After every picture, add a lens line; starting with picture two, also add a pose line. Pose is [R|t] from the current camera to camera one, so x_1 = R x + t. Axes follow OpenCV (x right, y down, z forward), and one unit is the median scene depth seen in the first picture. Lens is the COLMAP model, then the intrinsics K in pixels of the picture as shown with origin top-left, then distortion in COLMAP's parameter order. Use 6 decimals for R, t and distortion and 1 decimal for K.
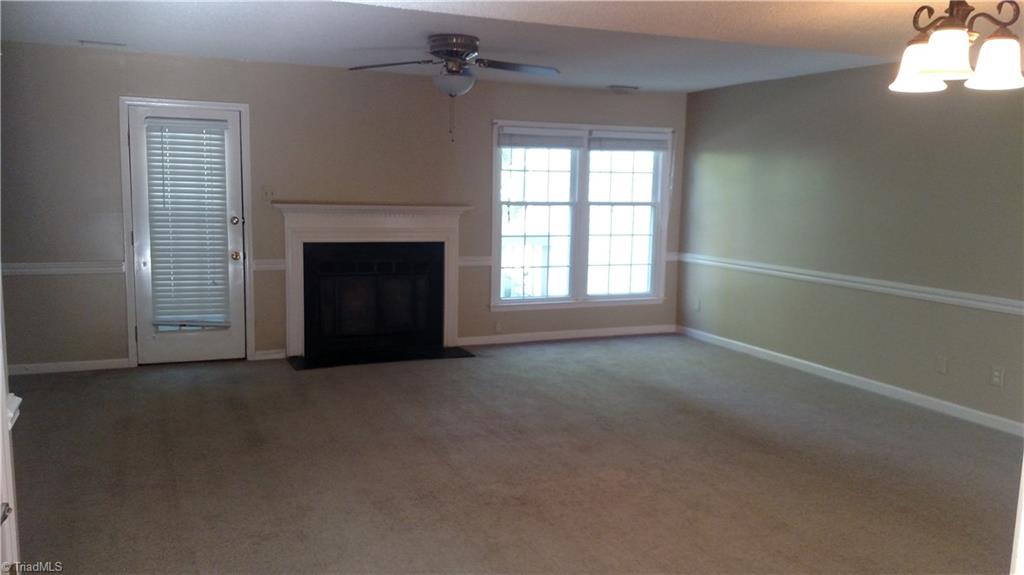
lens RADIAL K [[789.1, 0, 520.0], [0, 789.1, 288.8], [0, 0, 1]] dist [0.275178, -0.648776]
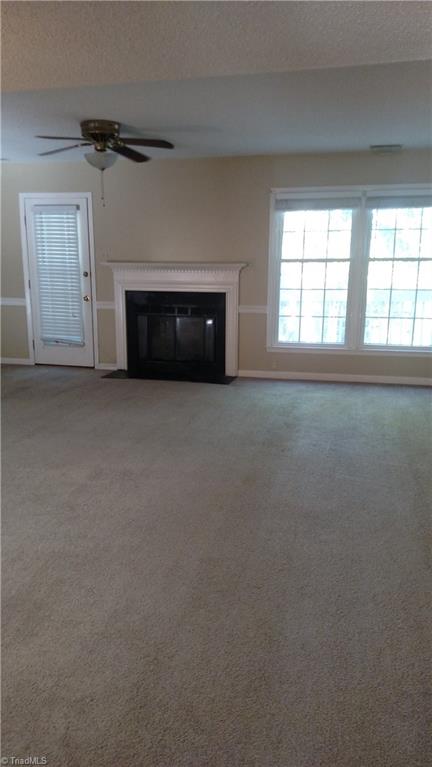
lens RADIAL K [[591.1, 0, 216.0], [0, 591.1, 383.5], [0, 0, 1]] dist [0.275178, -0.648776]
pose [[0.798507, 0.115093, -0.590881, 0.490064], [-0.060455, 0.991923, 0.111511, -0.021433], [0.598942, -0.053321, 0.799015, 0.234040]]
